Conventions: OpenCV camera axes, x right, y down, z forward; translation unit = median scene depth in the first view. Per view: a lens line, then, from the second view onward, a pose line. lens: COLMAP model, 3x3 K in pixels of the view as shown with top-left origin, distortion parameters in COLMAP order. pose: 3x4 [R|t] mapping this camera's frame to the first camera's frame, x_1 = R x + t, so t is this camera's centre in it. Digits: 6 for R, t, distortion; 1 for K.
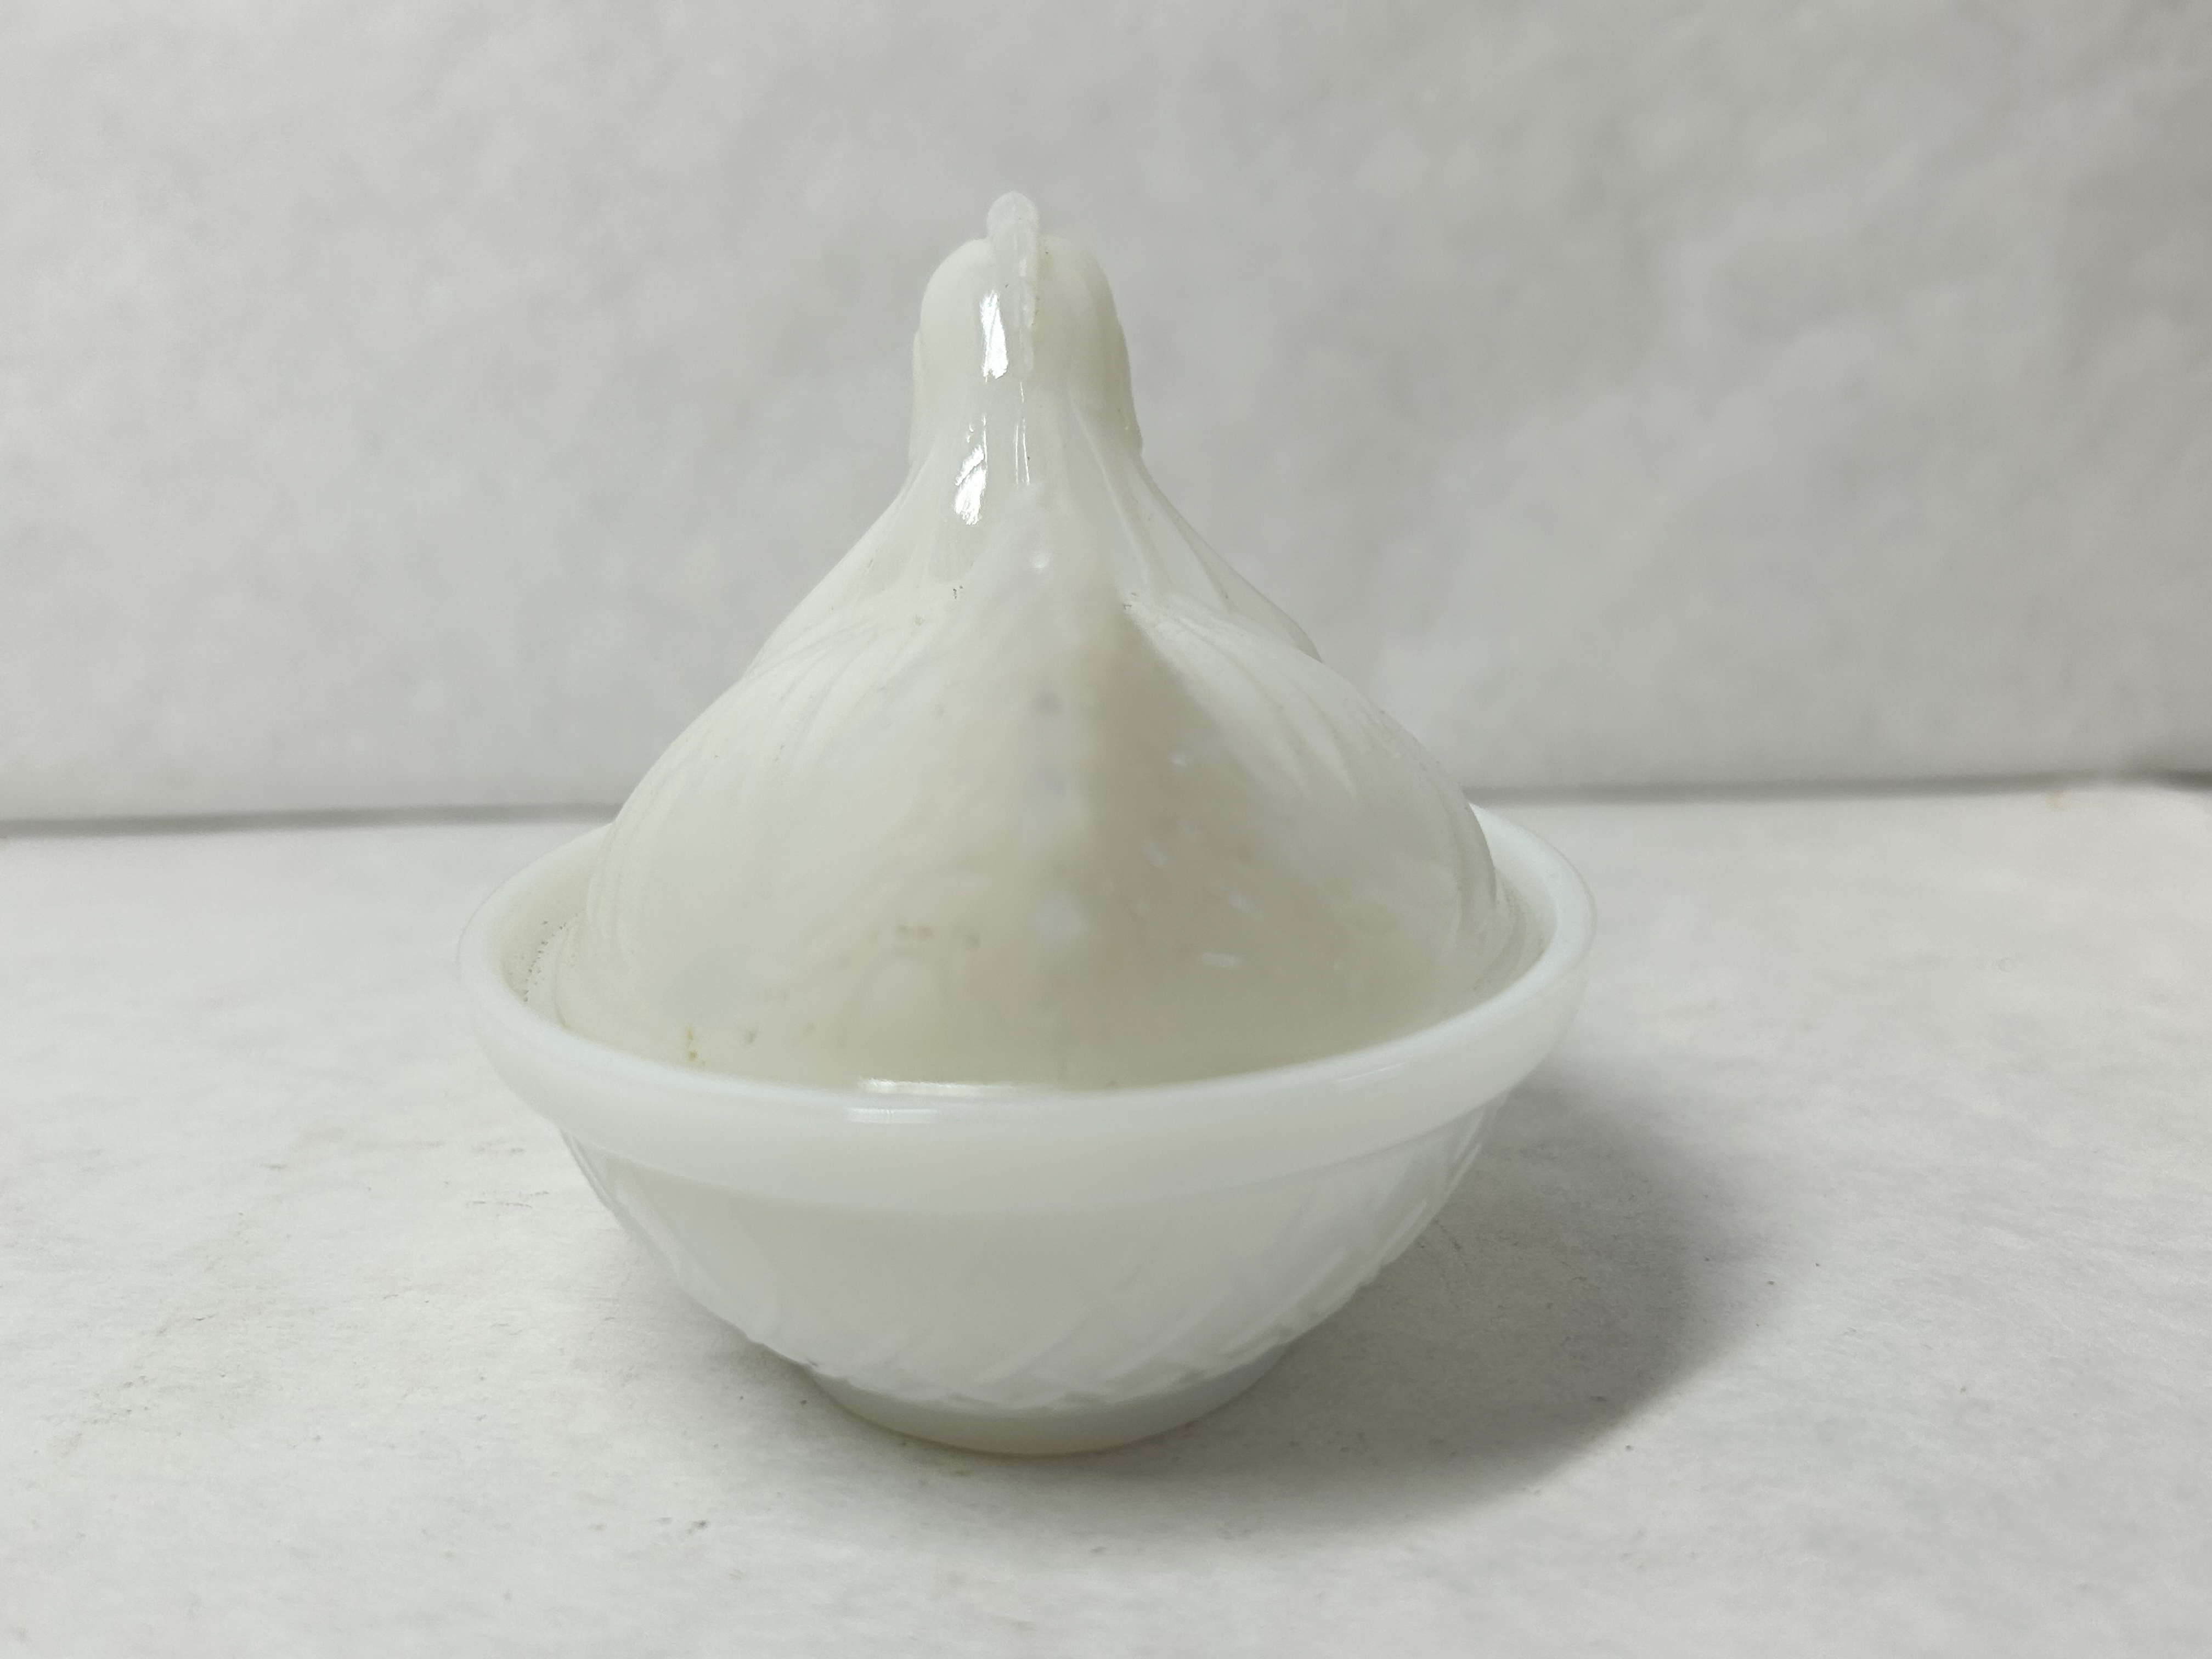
lens RADIAL K [[2223.1, 0, 1094.3], [0, 2223.1, 796.1], [0, 0, 1]] dist [-0.040008, 0.000000]
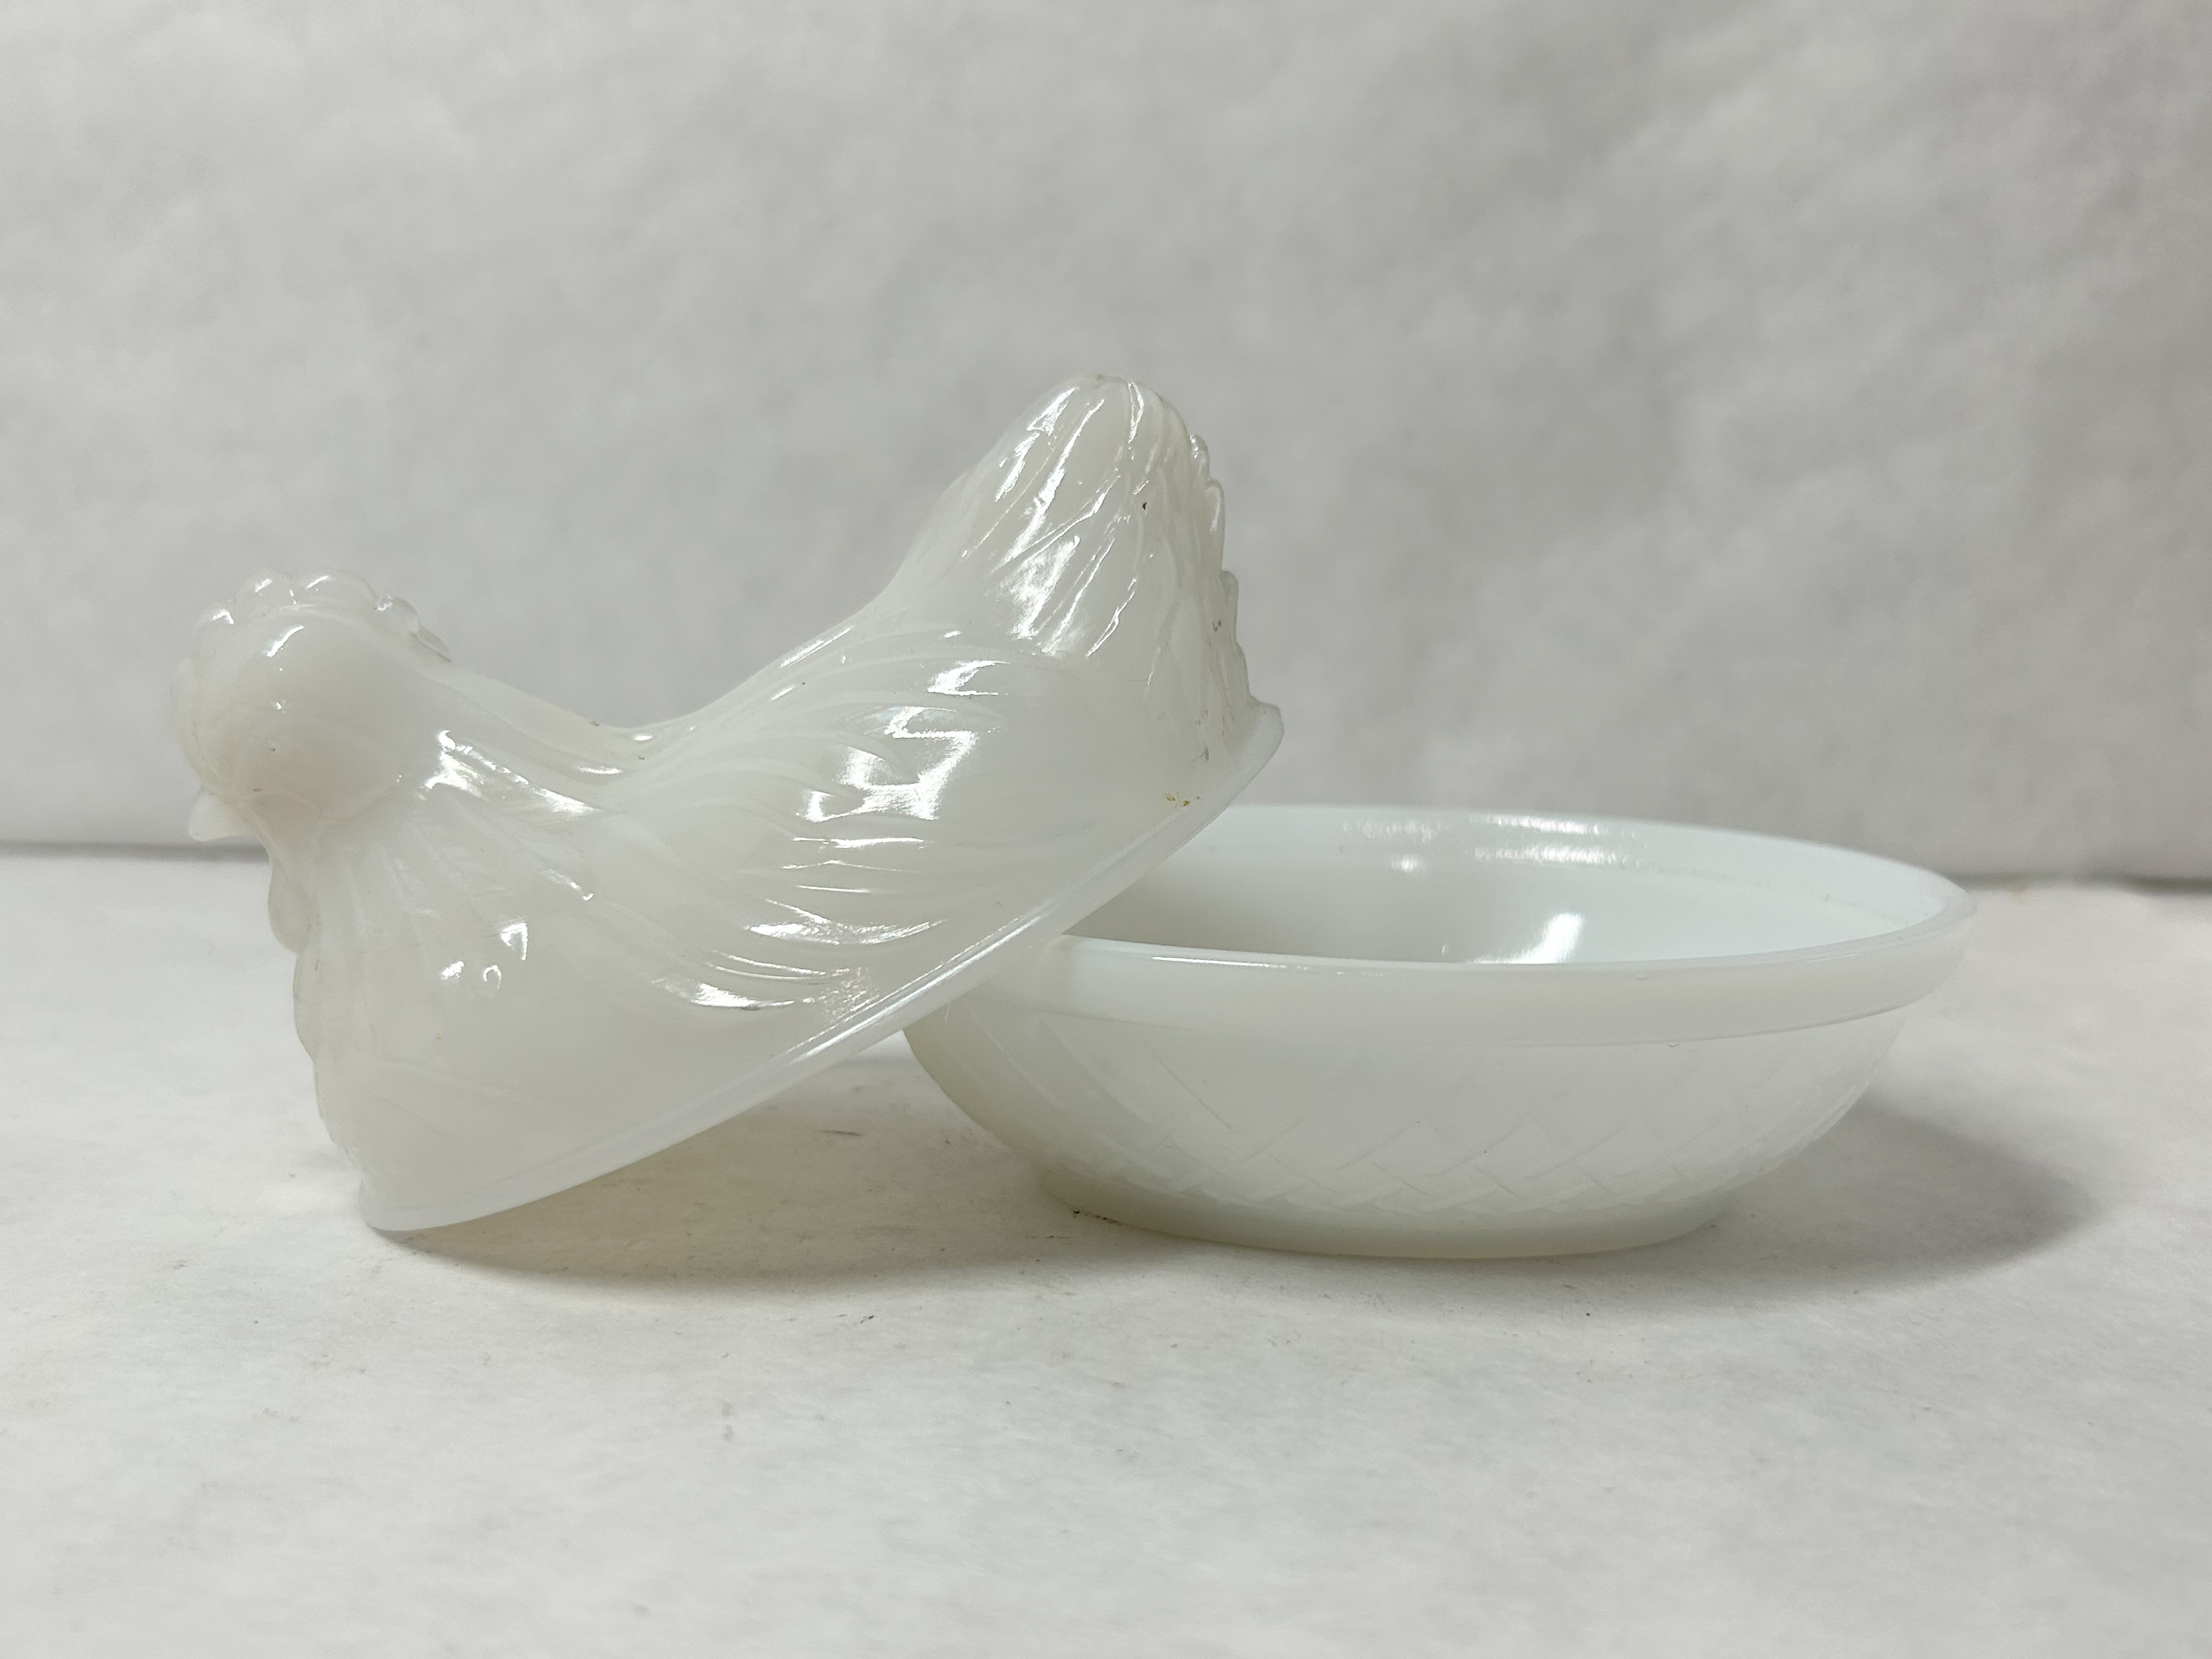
lens RADIAL K [[2223.1, 0, 1091.5], [0, 2223.1, 809.1], [0, 0, 1]] dist [-0.040008, 0.000000]
pose [[0.998832, 0.040471, -0.026411, -0.012692], [-0.041917, 0.997509, -0.056728, 0.046644], [0.024049, 0.057769, 0.998040, -0.161829]]
